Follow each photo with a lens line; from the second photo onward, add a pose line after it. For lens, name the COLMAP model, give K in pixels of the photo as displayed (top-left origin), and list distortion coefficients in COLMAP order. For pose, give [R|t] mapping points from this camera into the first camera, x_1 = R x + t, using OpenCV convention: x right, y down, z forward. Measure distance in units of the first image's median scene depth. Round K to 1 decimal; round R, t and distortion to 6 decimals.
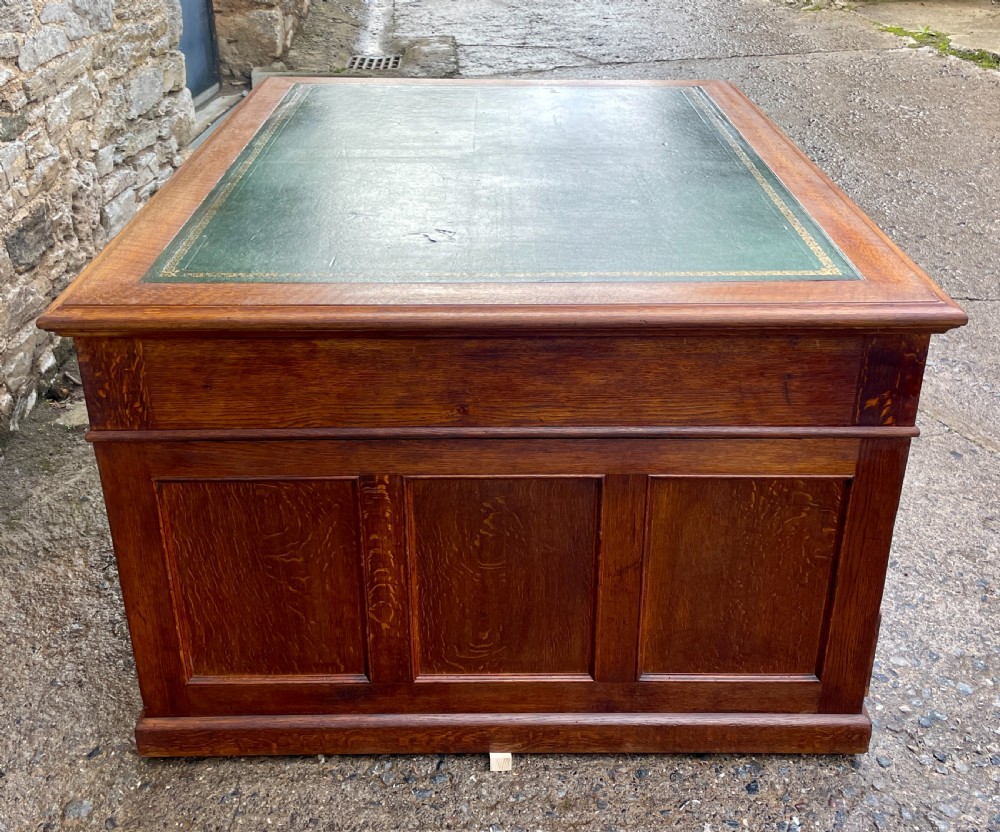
lens RADIAL K [[1076.5, 0, 491.2], [0, 1076.5, 361.5], [0, 0, 1]] dist [0.032156, 0.000000]
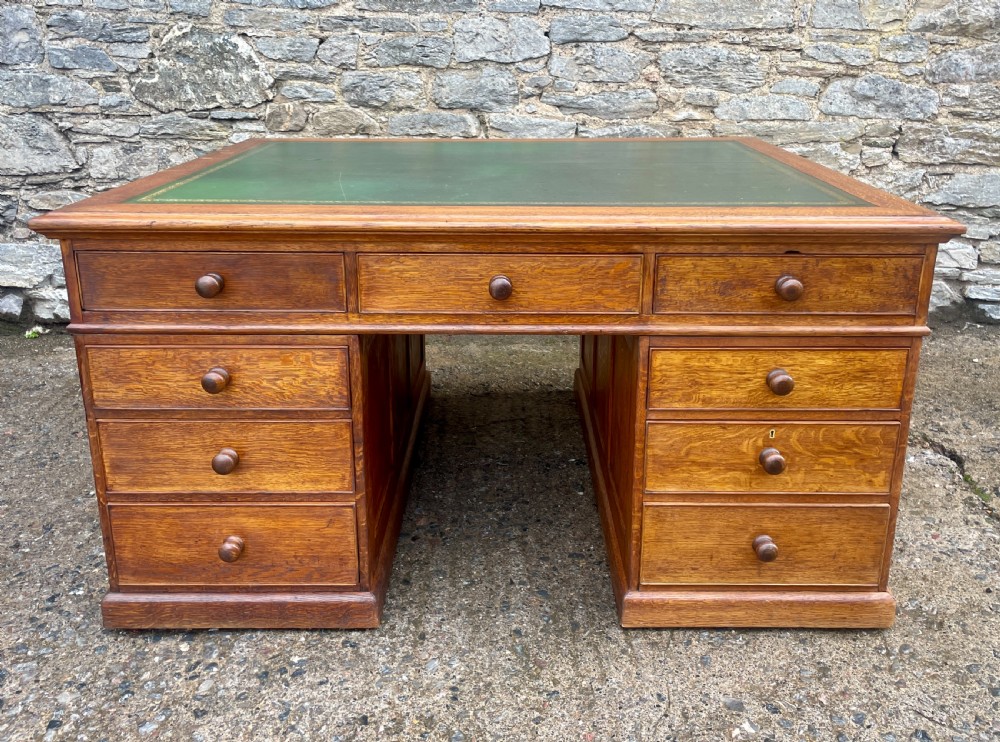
lens RADIAL K [[856.9, 0, 505.3], [0, 856.9, 315.7], [0, 0, 1]] dist [0.062090, -0.052468]
pose [[0.000453, 0.301799, -0.953371, 0.703186], [-0.437901, 0.857163, 0.271136, -0.226638], [0.899023, 0.417359, 0.132546, 0.698541]]
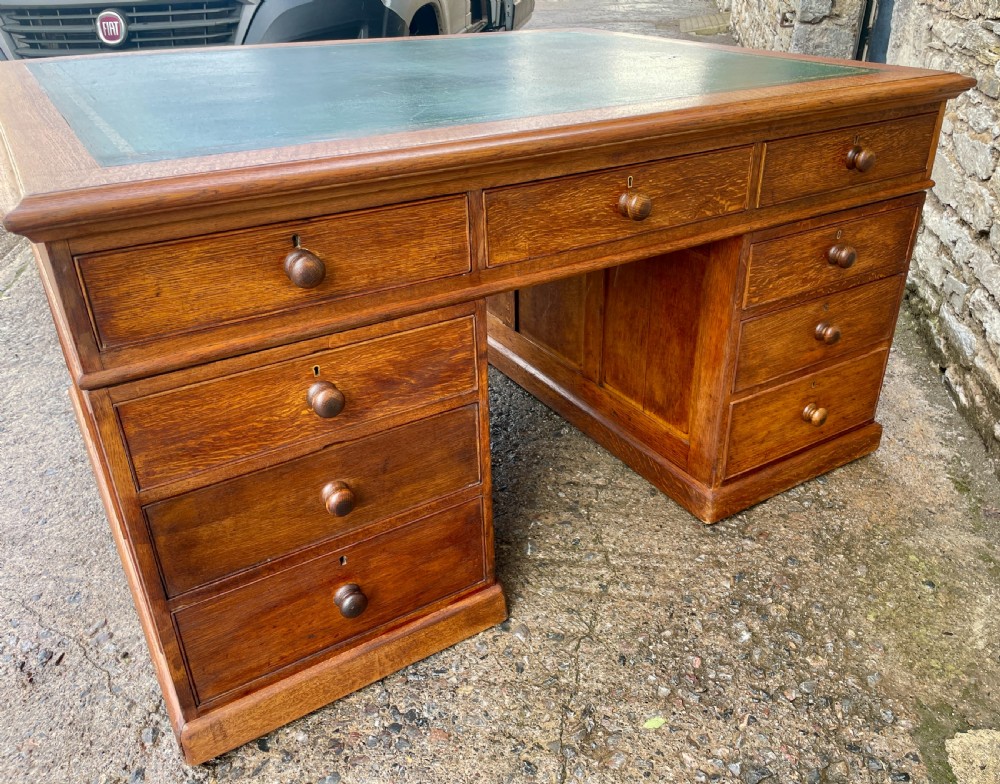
lens RADIAL K [[820.2, 0, 545.6], [0, 820.2, 384.2], [0, 0, 1]] dist [0.063749, -0.088794]
pose [[-0.989363, -0.065370, 0.129951, -0.147669], [0.067865, 0.582738, 0.809821, -0.403792], [-0.128666, 0.810026, -0.572103, 1.100482]]
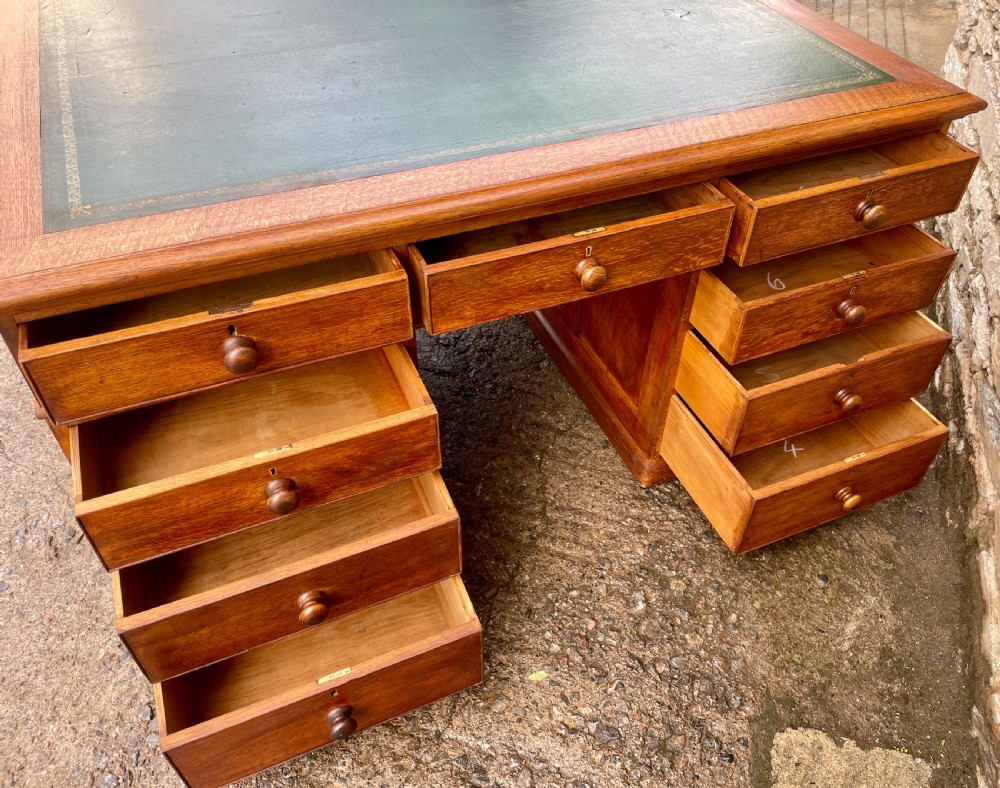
lens RADIAL K [[792.2, 0, 542.5], [0, 792.2, 396.5], [0, 0, 1]] dist [0.076616, -0.109752]
pose [[-0.955129, -0.231036, 0.185340, -0.213961], [0.096271, 0.349616, 0.931934, -0.477606], [-0.280108, 0.907960, -0.311686, 0.986186]]
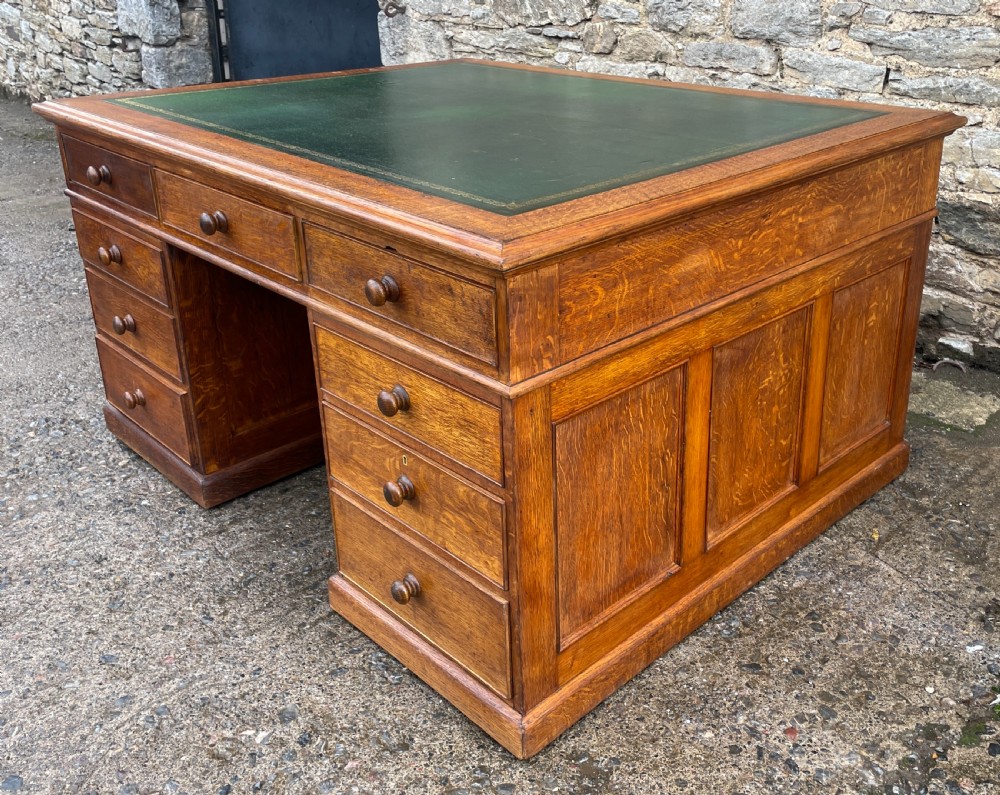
lens RADIAL K [[963.1, 0, 568.3], [0, 963.1, 335.4], [0, 0, 1]] dist [0.043130, 0.000000]
pose [[-0.703947, 0.273854, -0.655334, 0.464391], [-0.305464, 0.716253, 0.627434, -0.483960], [0.641211, 0.641861, -0.420552, 1.180348]]
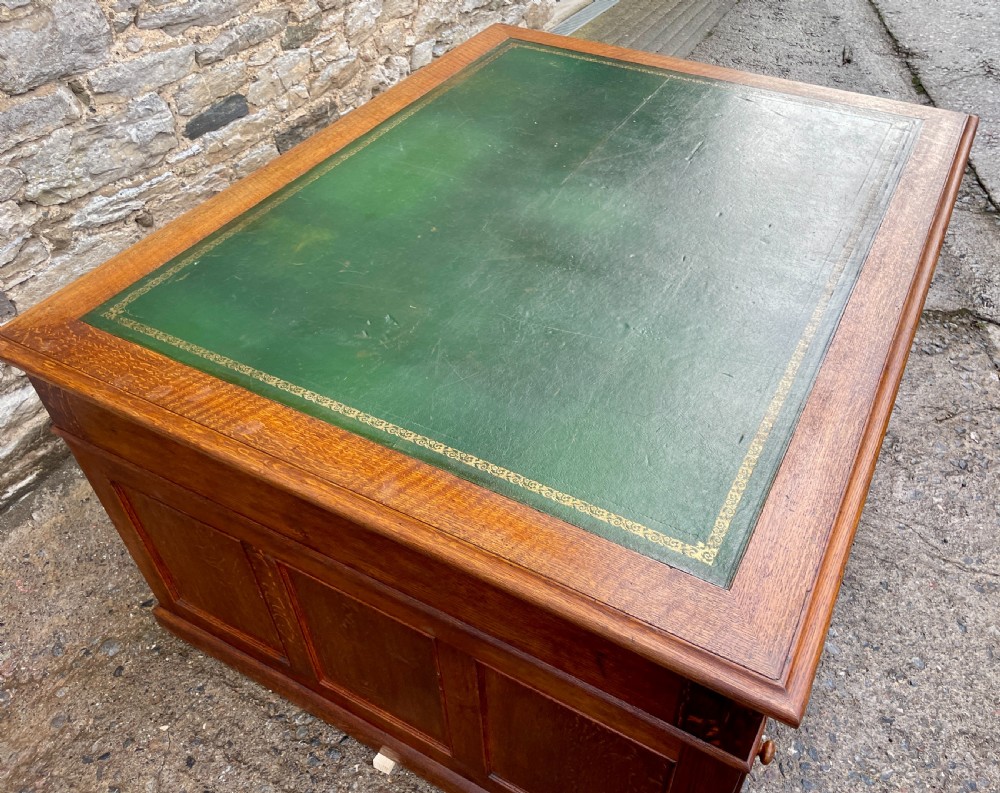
lens RADIAL K [[792.2, 0, 529.2], [0, 792.2, 392.5], [0, 0, 1]] dist [0.076616, -0.109752]
pose [[0.880977, 0.320802, -0.347801, 0.195716], [-0.203940, 0.920726, 0.332673, -0.192518], [0.426952, -0.222147, 0.876563, 0.251115]]
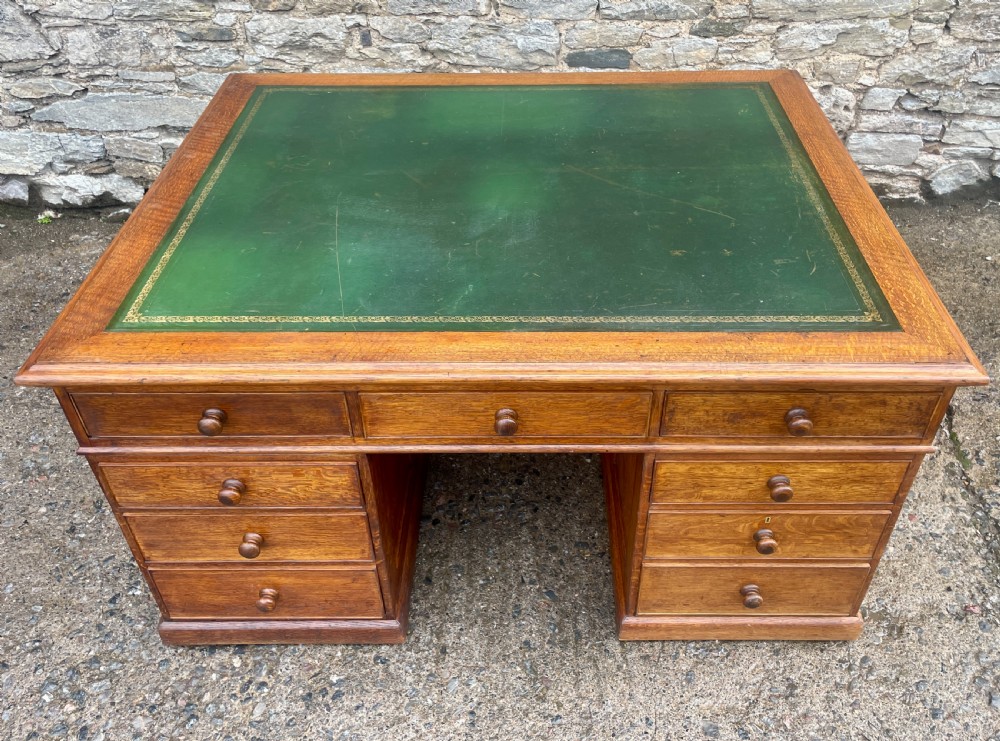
lens RADIAL K [[818.9, 0, 525.1], [0, 818.9, 330.6], [0, 0, 1]] dist [0.066024, -0.071153]
pose [[-0.000337, 0.632395, -0.774646, 0.551882], [-0.432753, 0.698261, 0.570225, -0.417905], [0.901513, 0.335422, 0.273436, 0.616830]]
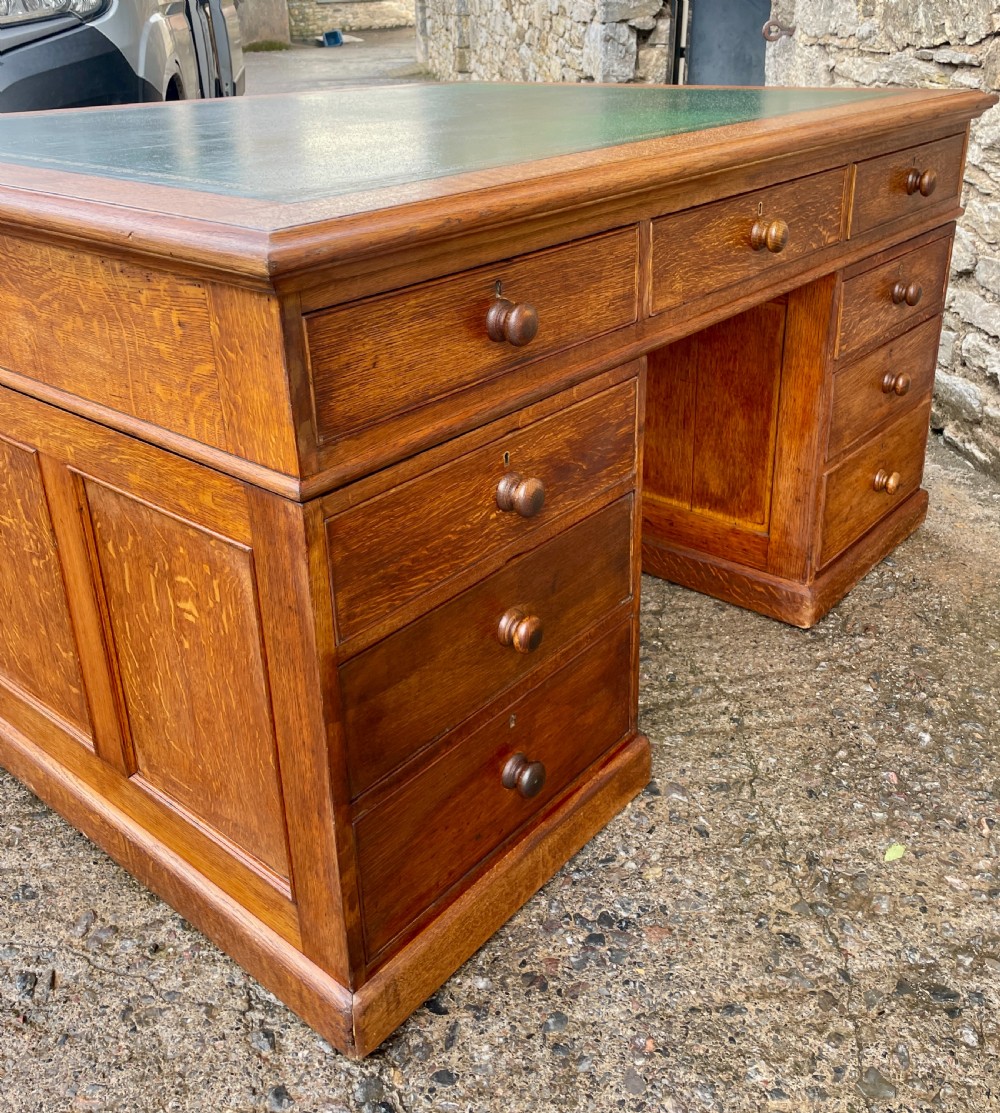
lens RADIAL K [[1061.7, 0, 530.0], [0, 1061.7, 446.0], [0, 0, 1]] dist [0.022918, 0.000000]
pose [[-0.987487, 0.079584, -0.136147, 0.039733], [-0.048953, 0.665982, 0.744360, -0.391308], [0.149910, 0.741711, -0.653753, 1.134052]]
